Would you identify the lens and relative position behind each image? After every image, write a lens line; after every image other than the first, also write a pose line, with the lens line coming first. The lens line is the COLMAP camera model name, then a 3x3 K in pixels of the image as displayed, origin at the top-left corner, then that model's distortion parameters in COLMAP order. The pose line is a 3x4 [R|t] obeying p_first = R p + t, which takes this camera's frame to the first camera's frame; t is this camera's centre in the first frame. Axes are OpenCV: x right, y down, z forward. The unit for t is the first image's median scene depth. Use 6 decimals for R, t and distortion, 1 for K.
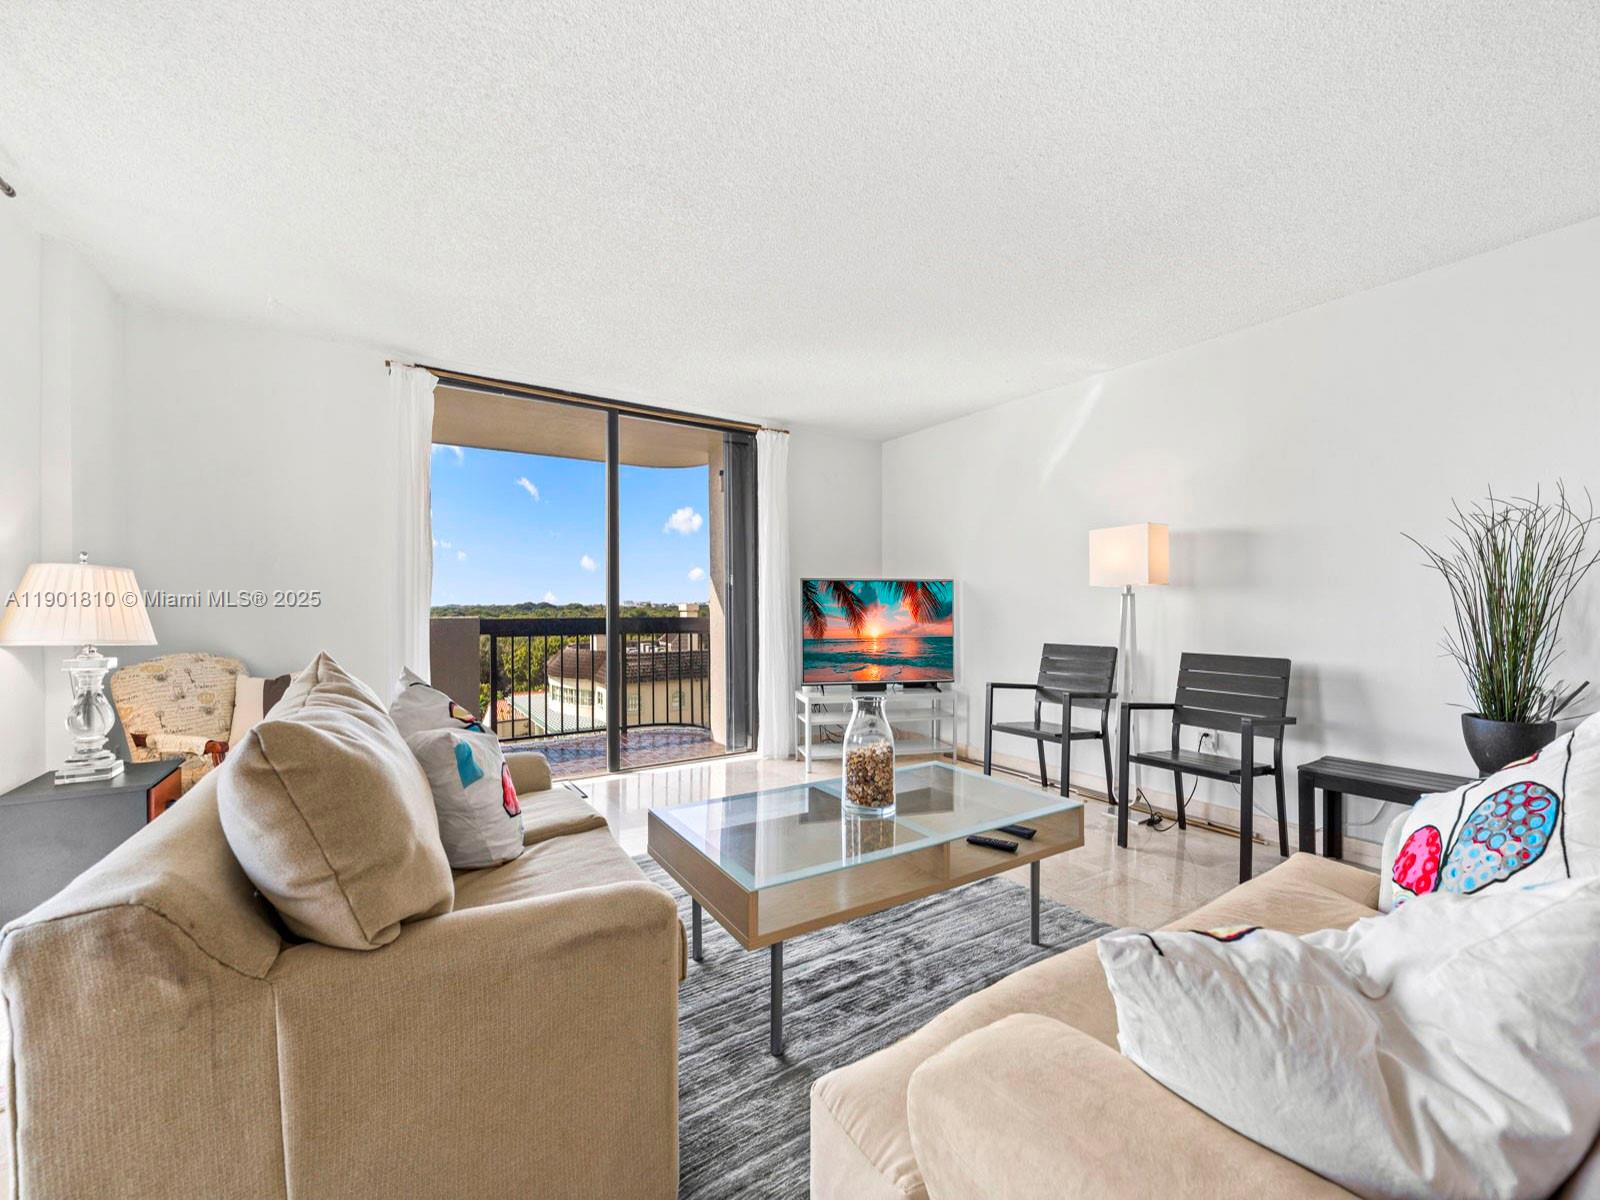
lens RADIAL K [[651.5, 0, 791.9], [0, 651.5, 607.7], [0, 0, 1]] dist [-0.001573, -0.000187]
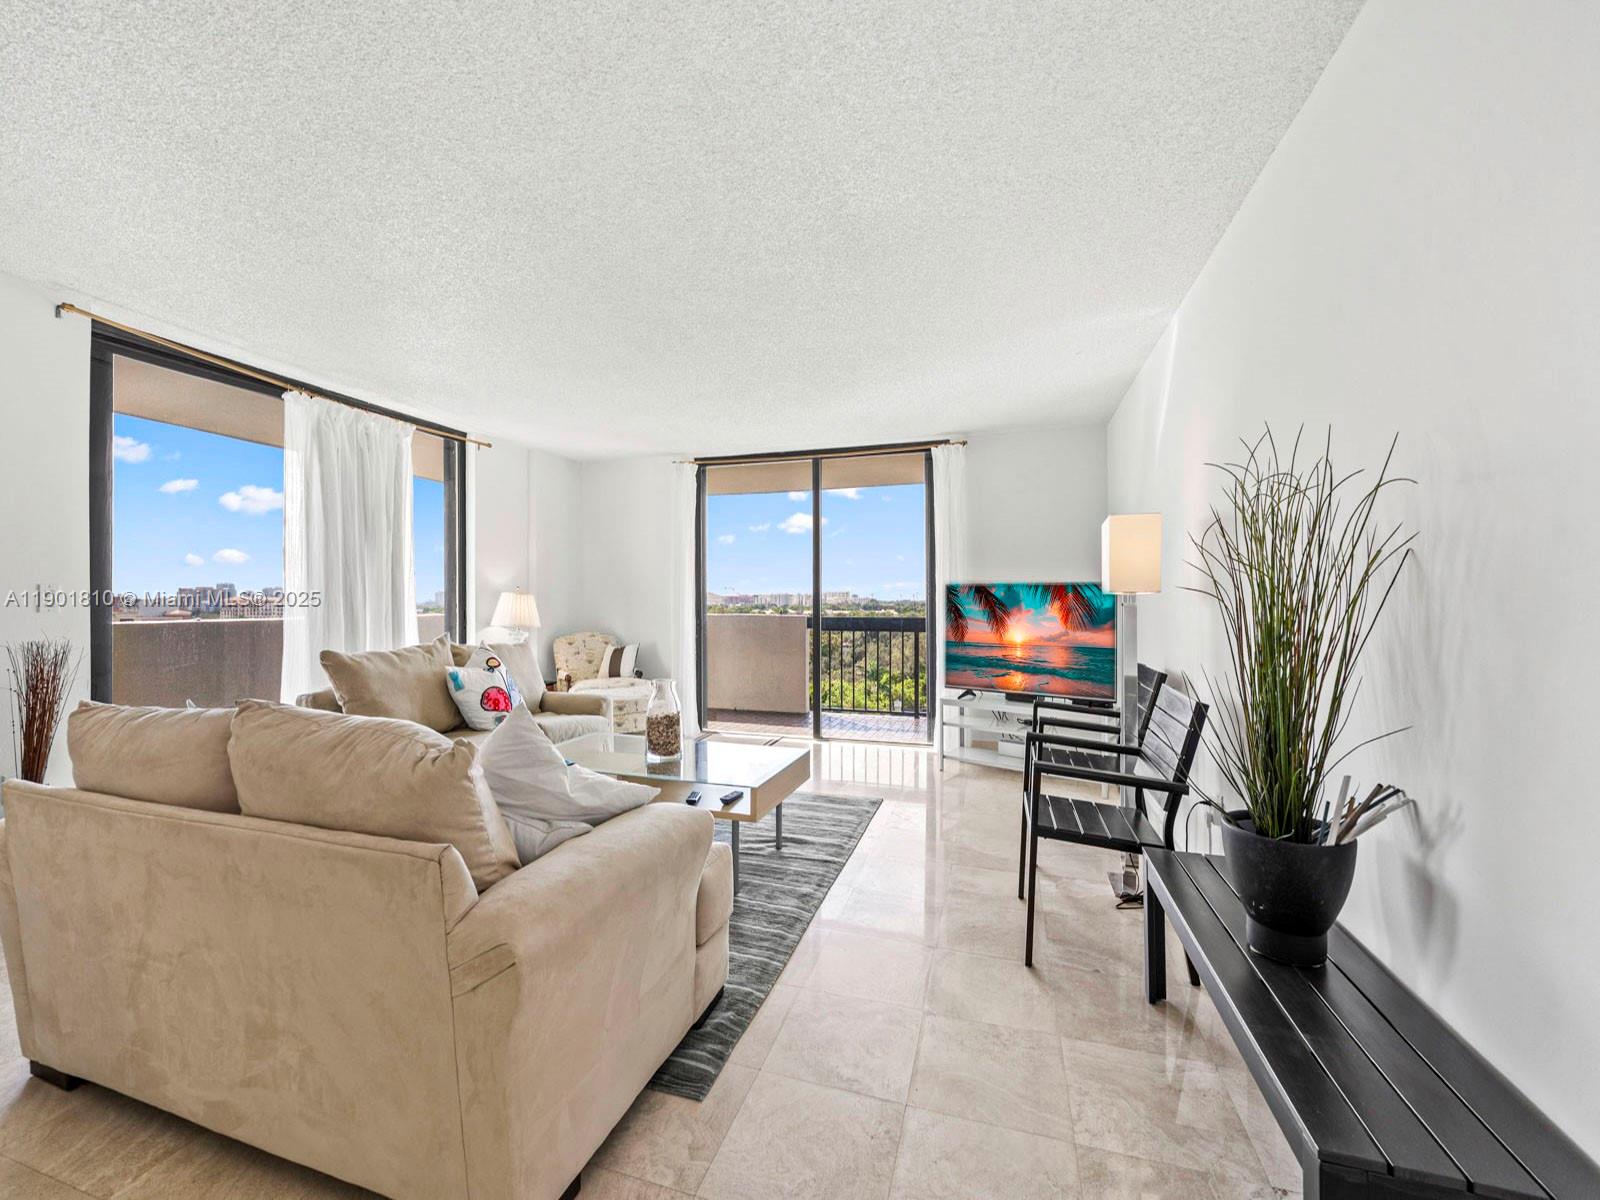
lens RADIAL K [[643.5, 0, 794.4], [0, 643.5, 595.1], [0, 0, 1]] dist [0.000789, -0.000058]
pose [[0.657230, -0.005581, -0.753669, 0.620998], [-0.009203, 0.999839, -0.015429, -0.007848], [0.753634, 0.017076, 0.657073, 0.133277]]
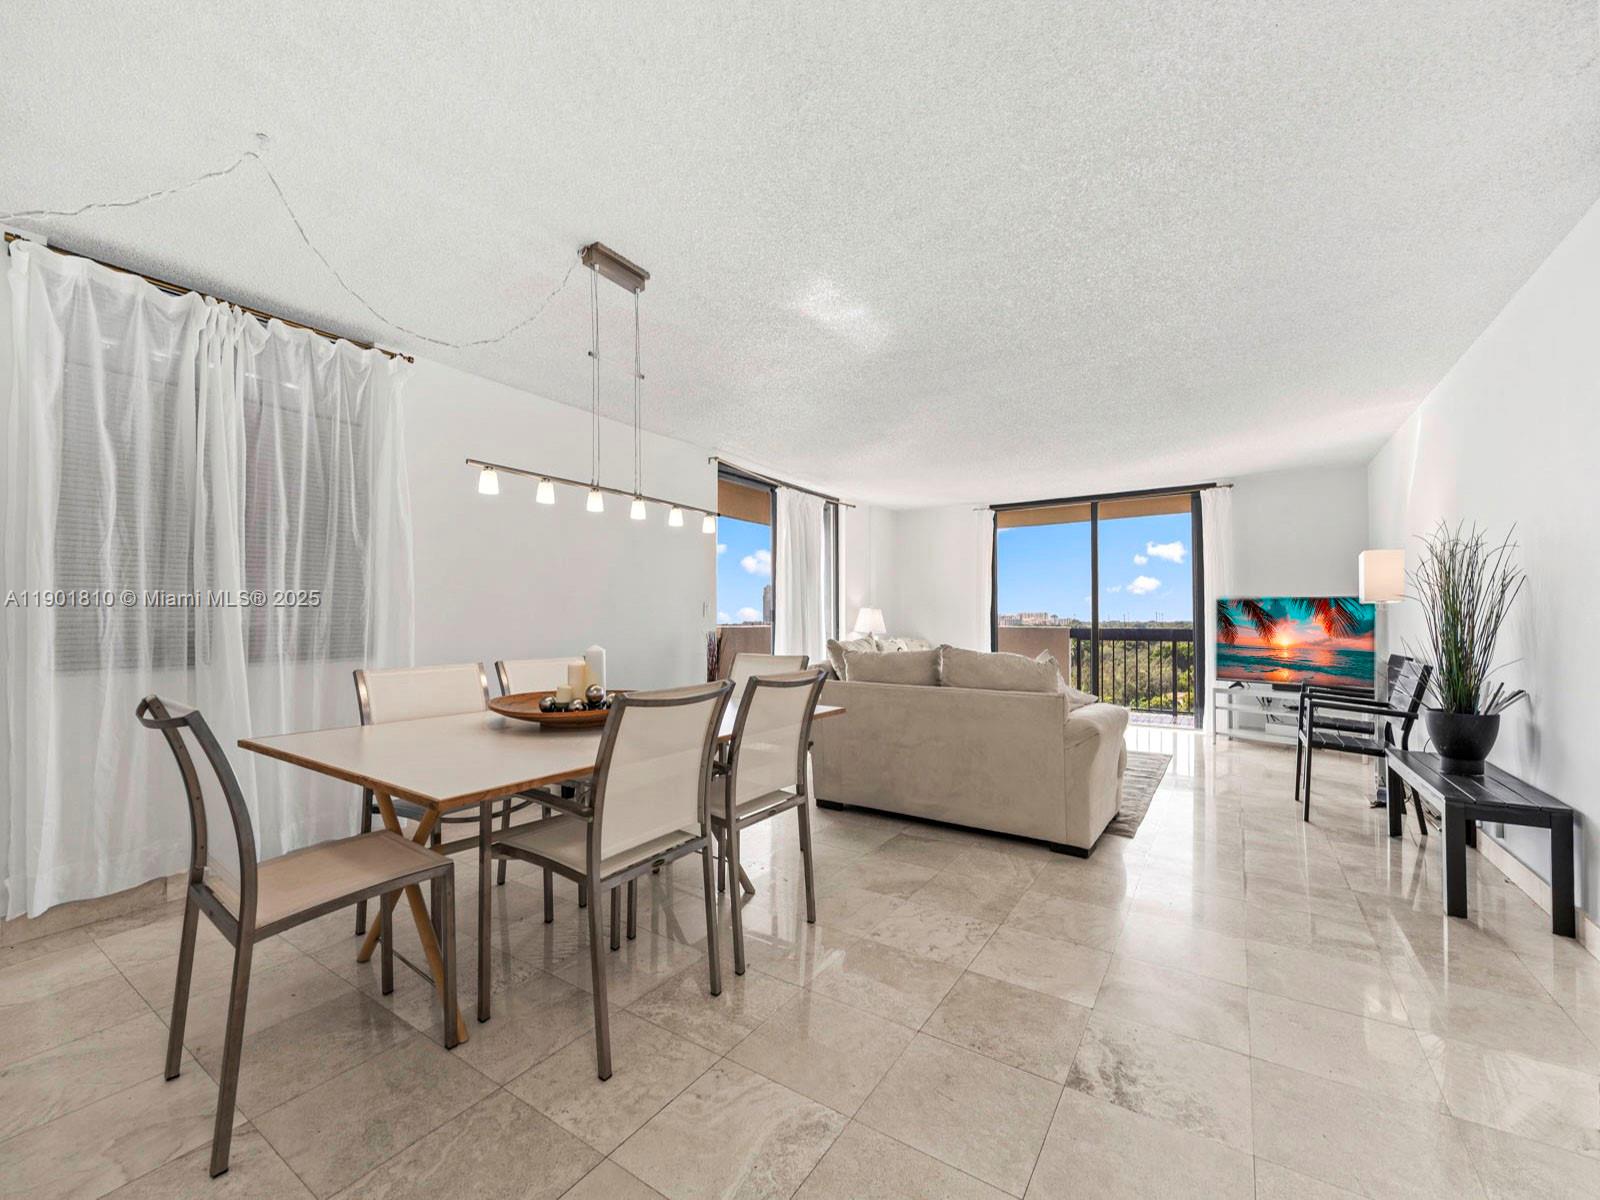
lens RADIAL K [[644.6, 0, 793.9], [0, 644.6, 612.4], [0, 0, 1]] dist [-0.002803, -0.000614]
pose [[0.415921, -0.009157, -0.909355, 0.832065], [-0.012597, 0.999795, -0.015829, 0.013998], [0.909314, 0.018038, 0.415720, -0.320717]]
